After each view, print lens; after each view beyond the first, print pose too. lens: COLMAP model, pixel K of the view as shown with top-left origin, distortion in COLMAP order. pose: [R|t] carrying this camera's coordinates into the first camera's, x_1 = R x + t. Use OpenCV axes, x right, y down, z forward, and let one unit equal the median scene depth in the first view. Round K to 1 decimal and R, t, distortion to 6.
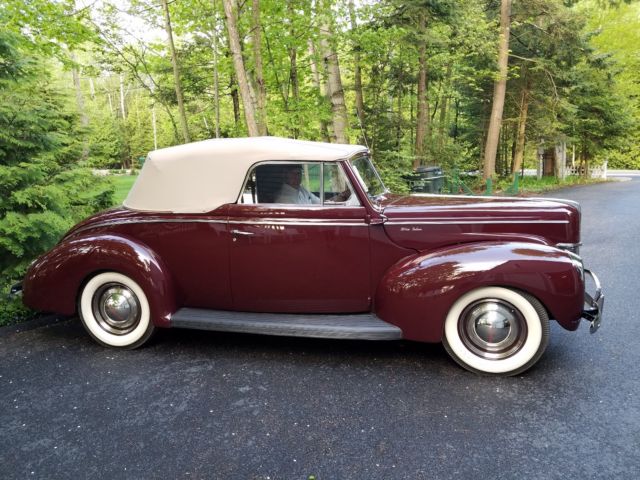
lens RADIAL K [[503.3, 0, 320.0], [0, 503.3, 241.5], [0, 0, 1]] dist [0.042923, -0.069212]
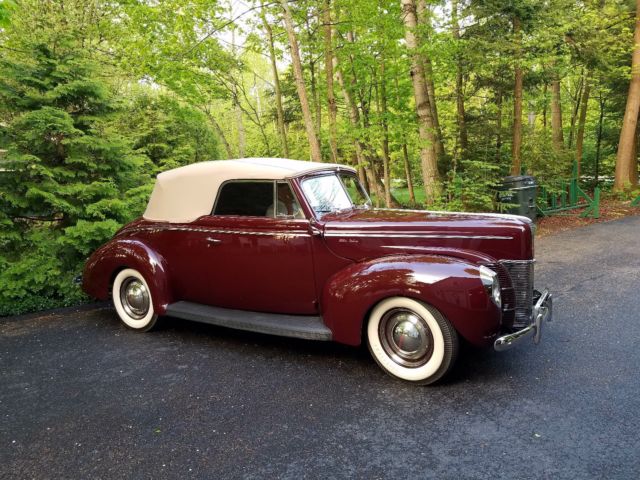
lens RADIAL K [[503.3, 0, 302.9], [0, 503.3, 235.2], [0, 0, 1]] dist [0.042923, -0.069212]
pose [[0.947076, 0.022066, -0.320250, 0.399293], [-0.031620, 0.999196, -0.024662, -0.005775], [0.319449, 0.033483, 0.947012, -0.060999]]
